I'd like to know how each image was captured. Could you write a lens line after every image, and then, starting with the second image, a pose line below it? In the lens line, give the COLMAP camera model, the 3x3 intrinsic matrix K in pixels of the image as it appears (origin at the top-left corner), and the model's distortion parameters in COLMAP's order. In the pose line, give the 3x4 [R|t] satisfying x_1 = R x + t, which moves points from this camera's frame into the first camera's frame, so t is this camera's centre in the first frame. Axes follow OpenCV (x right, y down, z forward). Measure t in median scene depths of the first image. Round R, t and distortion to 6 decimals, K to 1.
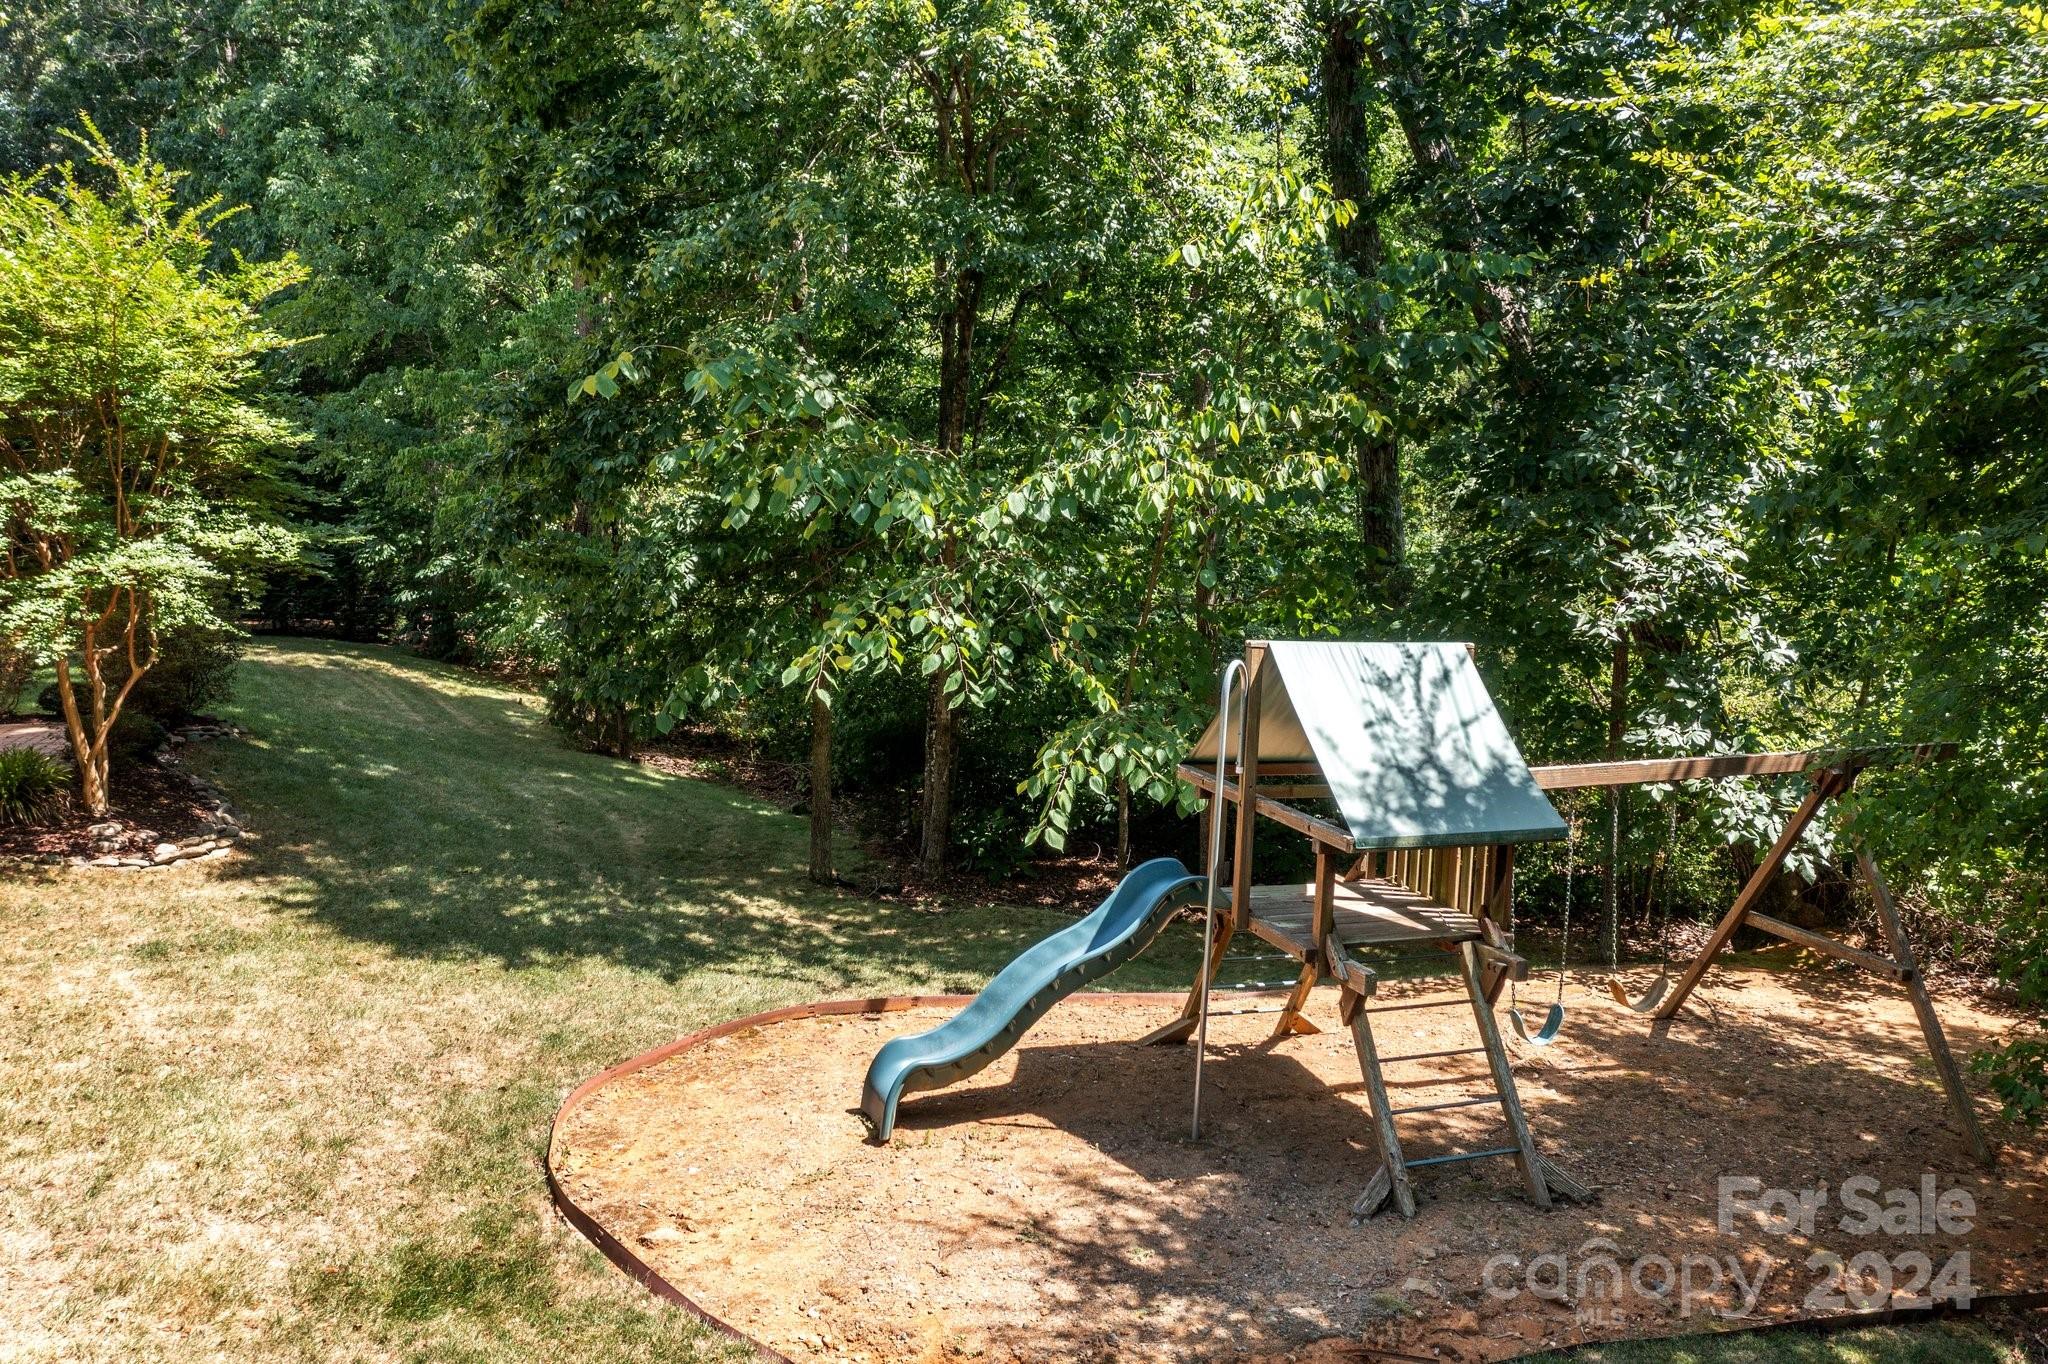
lens RADIAL K [[1605.7, 0, 1014.2], [0, 1605.7, 750.6], [0, 0, 1]] dist [0.010903, -0.003754]
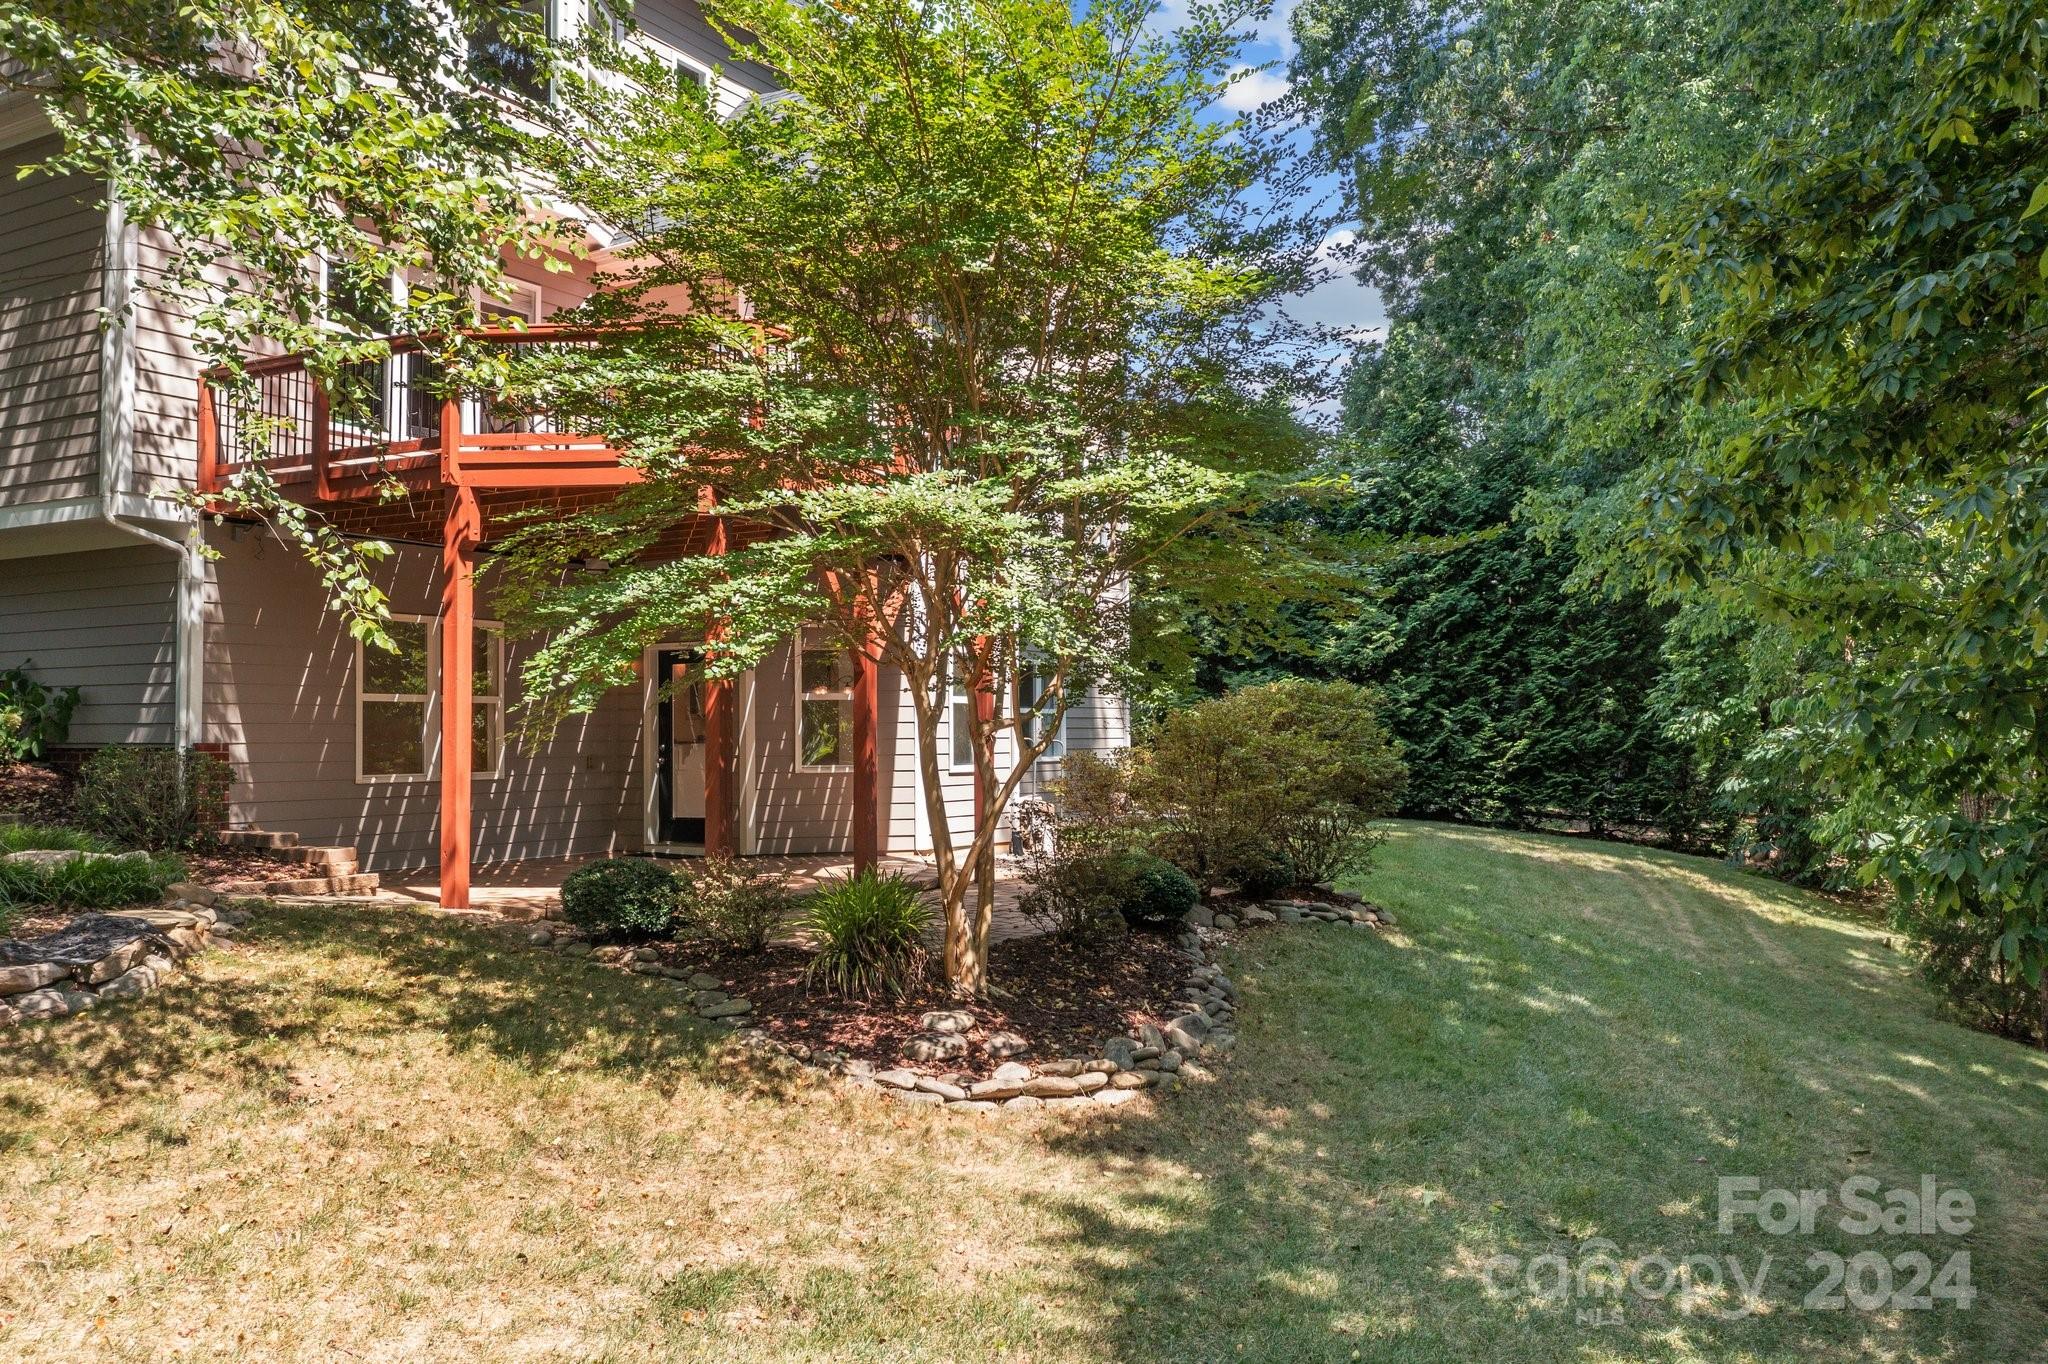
lens RADIAL K [[1605.7, 0, 1014.2], [0, 1605.7, 750.6], [0, 0, 1]] dist [0.010903, -0.003754]
pose [[0.667934, 0.008562, -0.744171, -0.148053], [-0.125347, 0.986943, -0.101150, 0.009711], [0.733589, 0.160841, 0.660286, 0.781489]]
